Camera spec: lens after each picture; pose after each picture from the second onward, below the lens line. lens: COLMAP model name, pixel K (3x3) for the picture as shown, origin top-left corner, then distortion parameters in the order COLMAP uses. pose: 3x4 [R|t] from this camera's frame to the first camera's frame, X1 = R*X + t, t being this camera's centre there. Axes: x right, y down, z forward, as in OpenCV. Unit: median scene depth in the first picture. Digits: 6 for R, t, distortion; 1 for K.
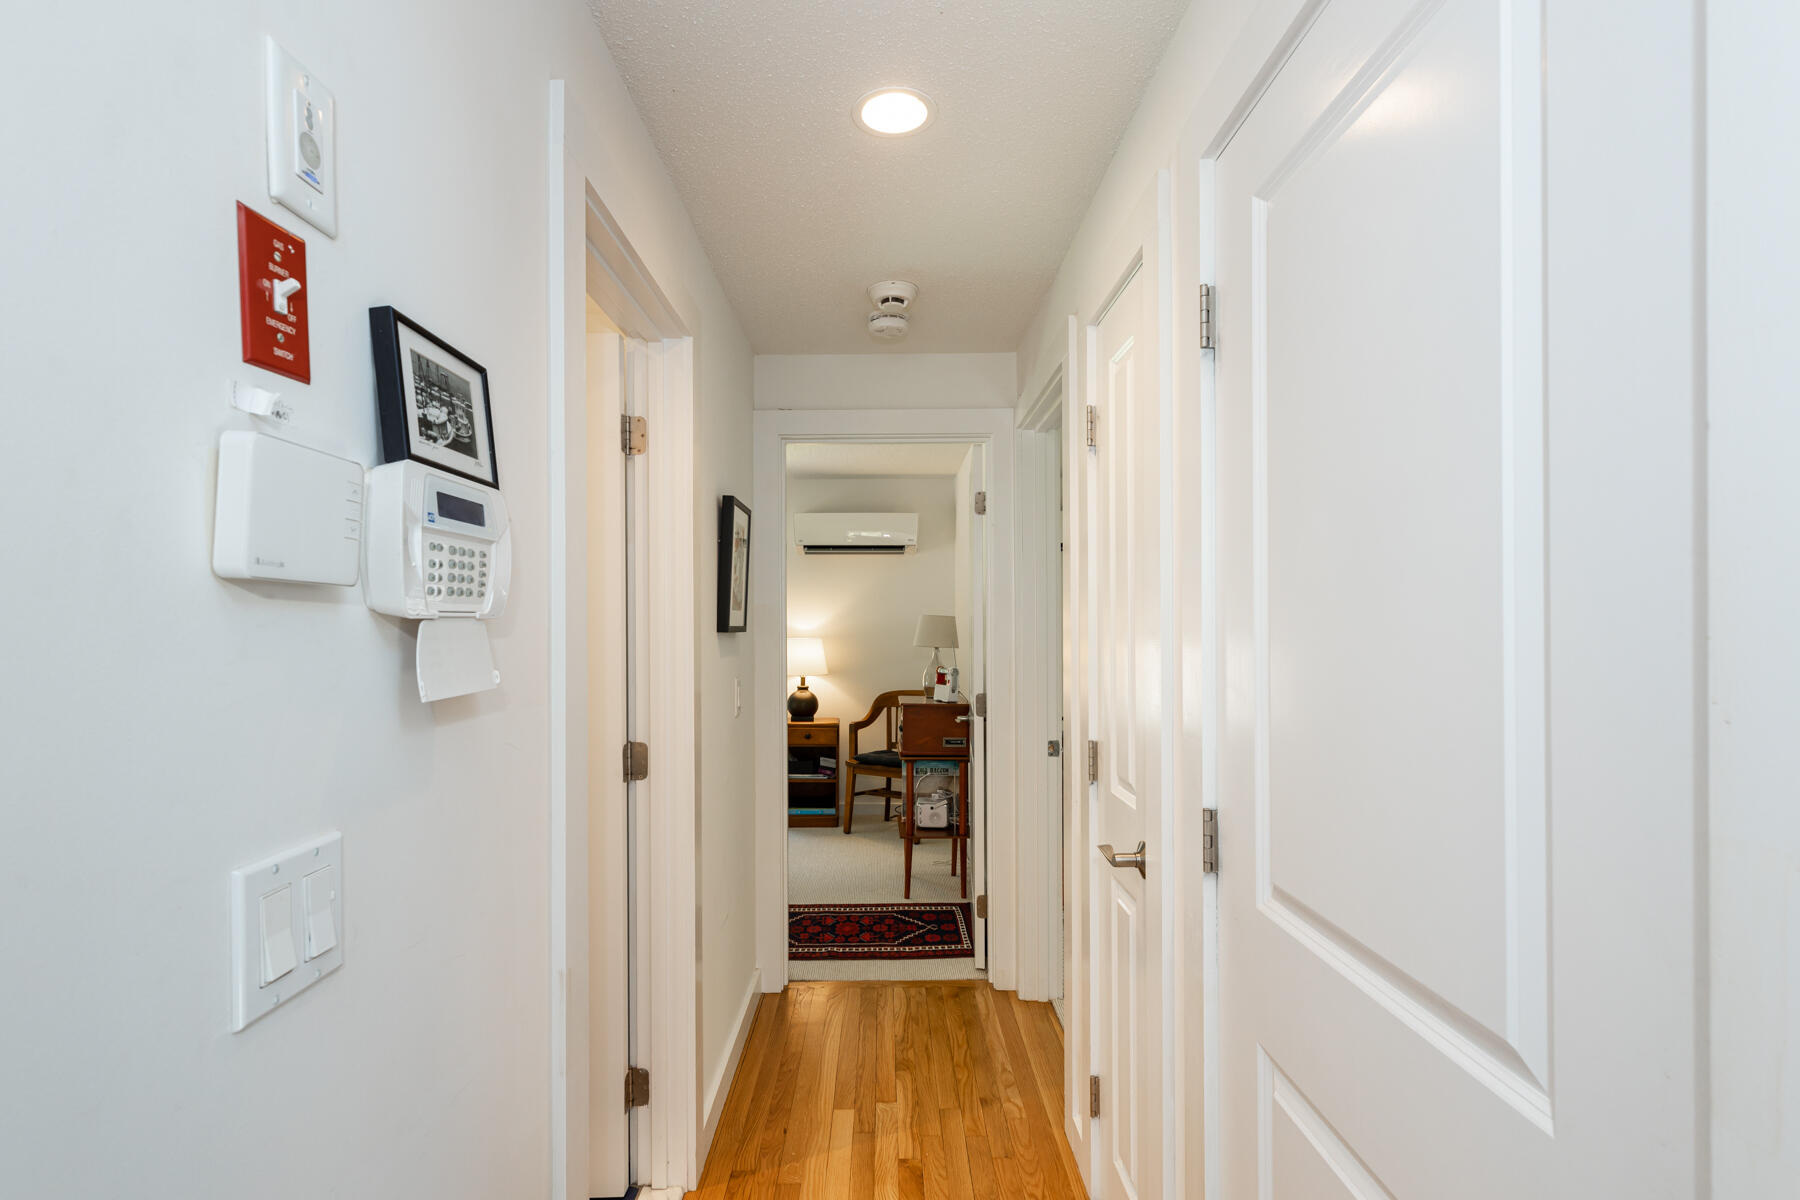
lens RADIAL K [[833.3, 0, 899.6], [0, 833.3, 607.6], [0, 0, 1]] dist [0.002655, -0.001078]
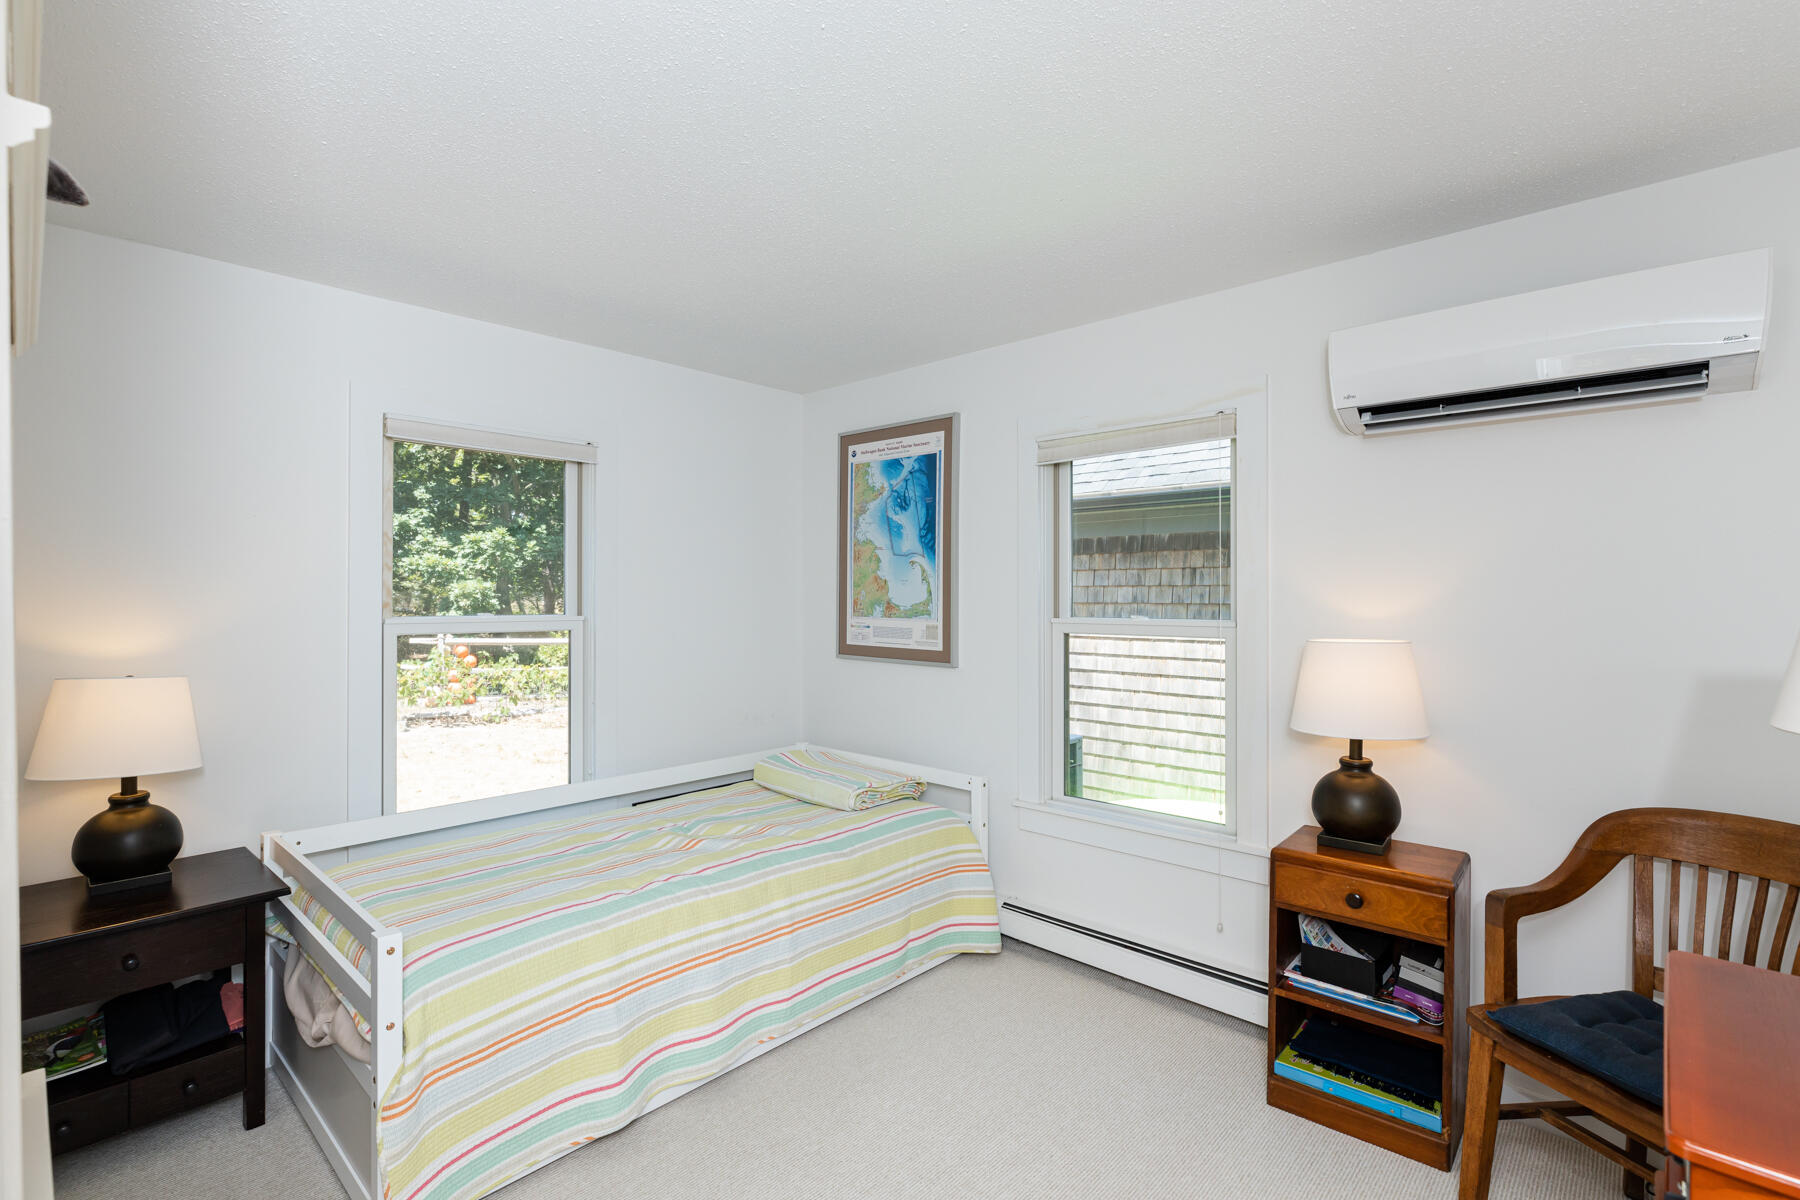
lens RADIAL K [[824.7, 0, 904.4], [0, 824.7, 592.6], [0, 0, 1]] dist [-0.014812, 0.000818]
pose [[0.722156, -0.000328, -0.691730, -0.000896], [0.001287, 0.999999, 0.000869, 0.013779], [0.691729, -0.001518, 0.722155, 0.571972]]
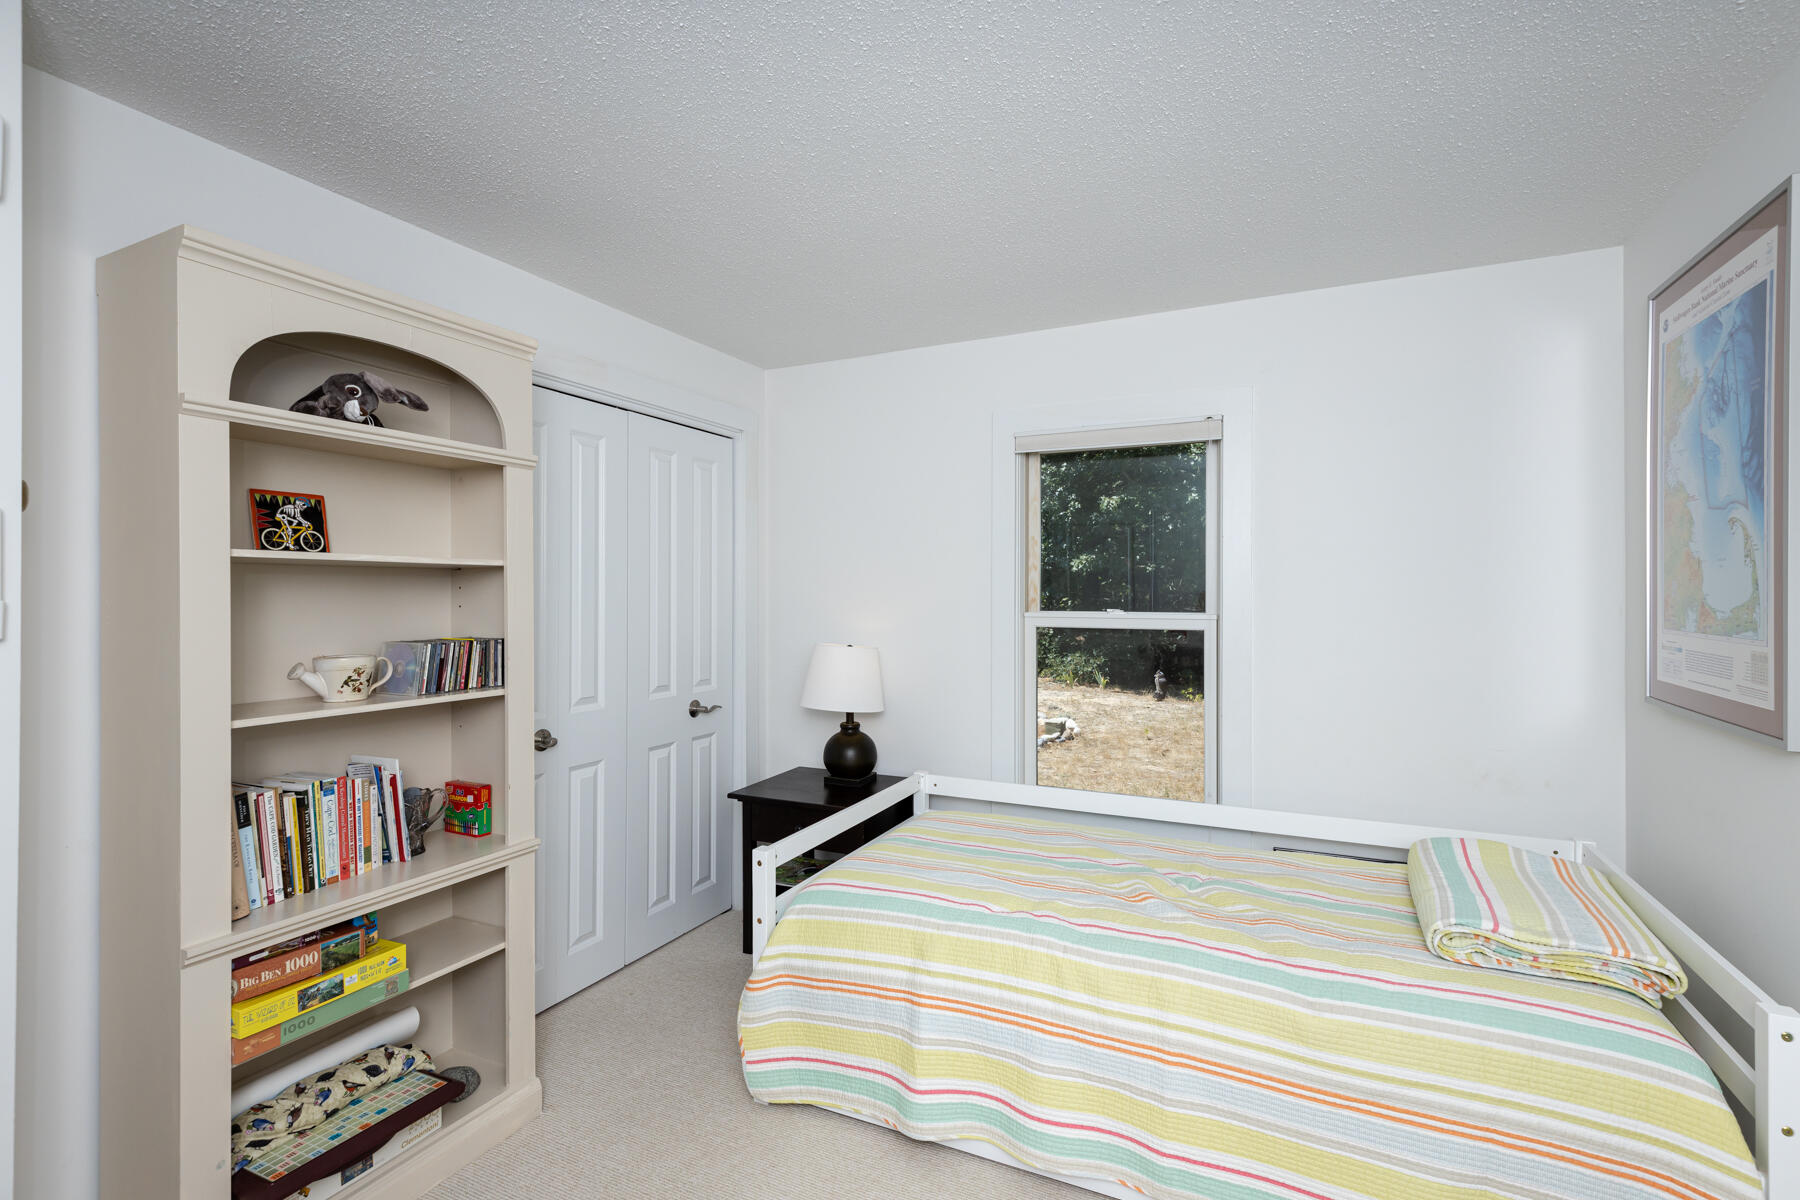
lens RADIAL K [[833.3, 0, 904.9], [0, 833.3, 589.9], [0, 0, 1]] dist [0.002655, -0.001078]
pose [[-0.455455, -0.000797, -0.890258, -0.018482], [0.004963, 0.999982, -0.003435, 0.015935], [0.890245, -0.005983, -0.455443, 0.869843]]
